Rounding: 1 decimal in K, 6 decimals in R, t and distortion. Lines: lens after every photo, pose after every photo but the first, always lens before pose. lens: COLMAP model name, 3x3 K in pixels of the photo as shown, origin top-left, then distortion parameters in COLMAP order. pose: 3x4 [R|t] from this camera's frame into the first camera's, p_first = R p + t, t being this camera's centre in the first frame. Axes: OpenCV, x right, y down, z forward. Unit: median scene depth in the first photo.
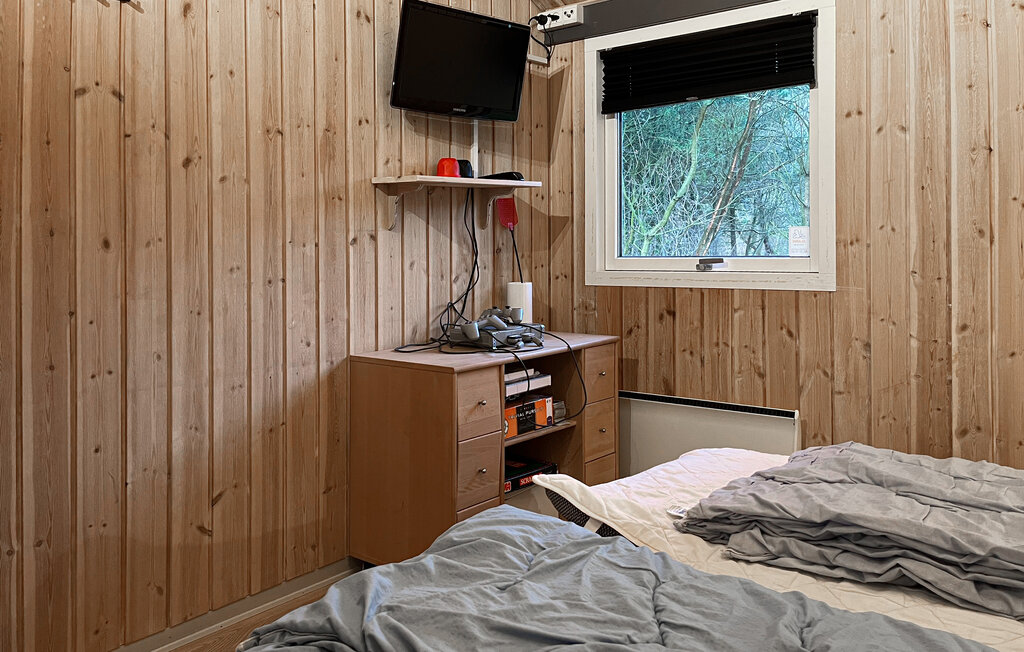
lens RADIAL K [[811.6, 0, 512.5], [0, 811.6, 321.9], [0, 0, 1]] dist [0.026930, -0.028744]
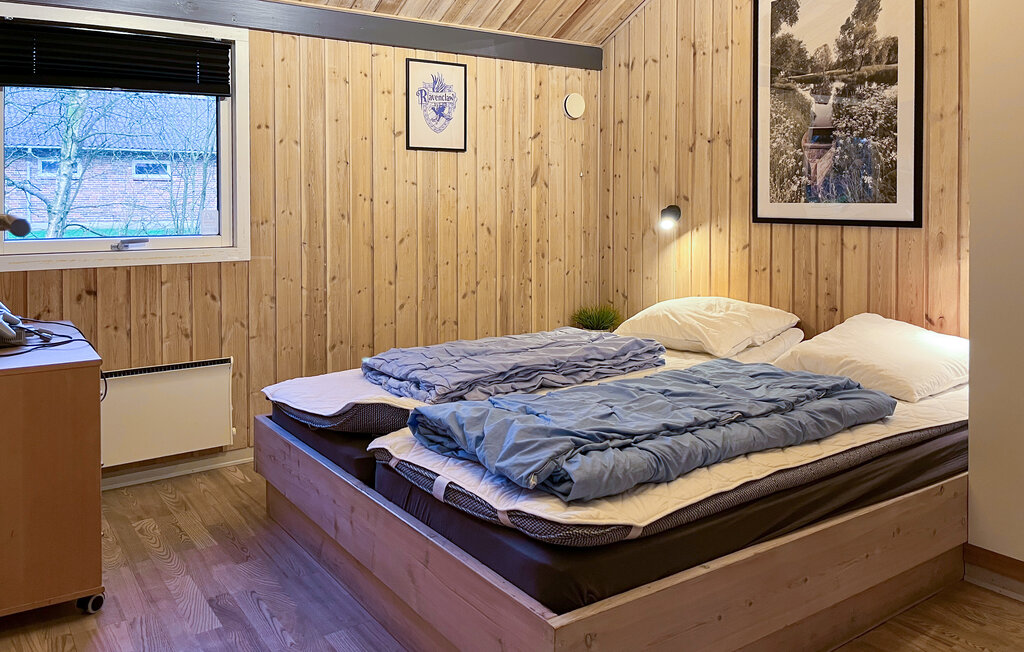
lens RADIAL K [[811.6, 0, 513.6], [0, 811.6, 327.1], [0, 0, 1]] dist [0.026930, -0.028744]
pose [[0.767761, -0.000448, 0.640736, -0.125901], [0.001768, 0.999997, -0.001419, 0.079033], [-0.640734, 0.002222, 0.767760, -0.296910]]
